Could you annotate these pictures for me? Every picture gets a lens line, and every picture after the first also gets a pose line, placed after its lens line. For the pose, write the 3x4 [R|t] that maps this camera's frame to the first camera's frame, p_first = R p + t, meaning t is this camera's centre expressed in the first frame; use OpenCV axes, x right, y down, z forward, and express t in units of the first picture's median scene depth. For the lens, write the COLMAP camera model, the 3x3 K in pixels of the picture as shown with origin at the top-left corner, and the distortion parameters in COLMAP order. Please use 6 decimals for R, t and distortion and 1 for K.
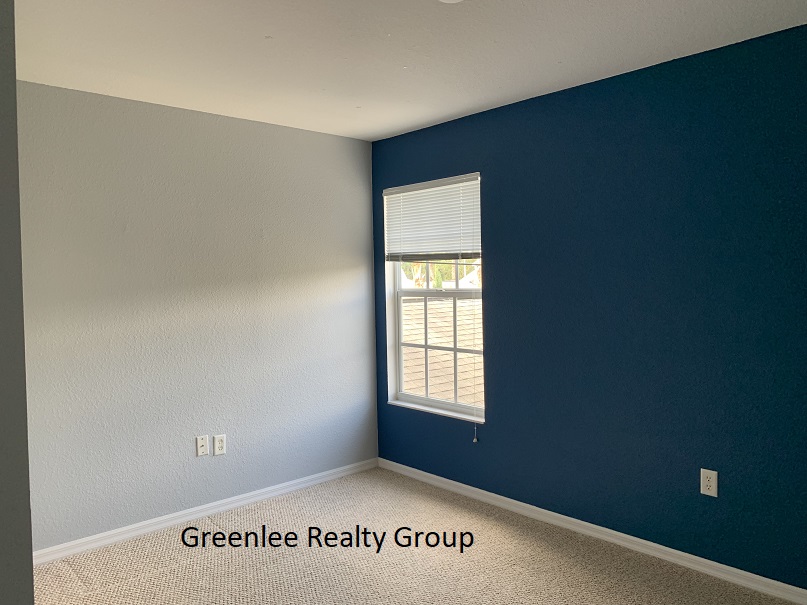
lens RADIAL K [[615.6, 0, 404.3], [0, 615.6, 303.2], [0, 0, 1]] dist [-0.011222, -0.007814]
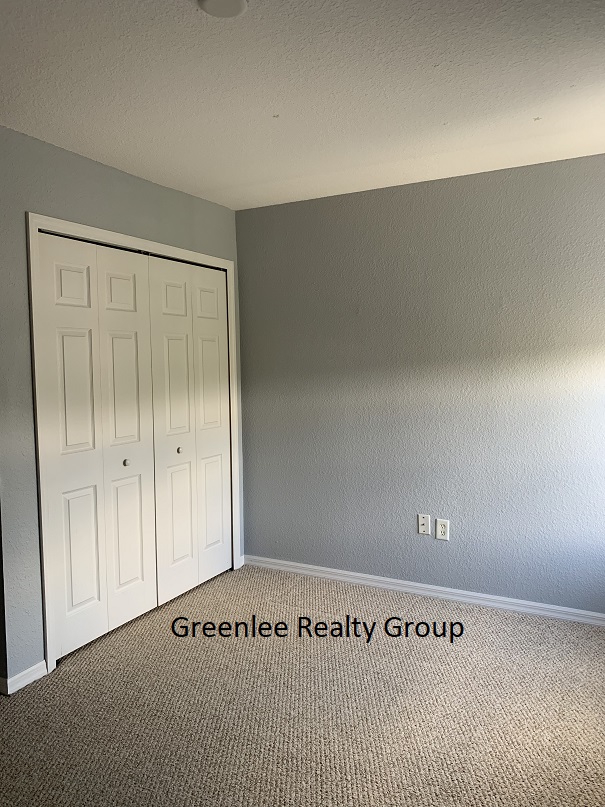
lens RADIAL K [[615.6, 0, 303.0], [0, 615.6, 402.4], [0, 0, 1]] dist [-0.011222, -0.007814]
pose [[0.319570, 0.084081, -0.943825, 0.515967], [-0.034233, 0.996430, 0.077176, -0.033092], [0.946944, 0.007647, 0.321307, 0.483580]]
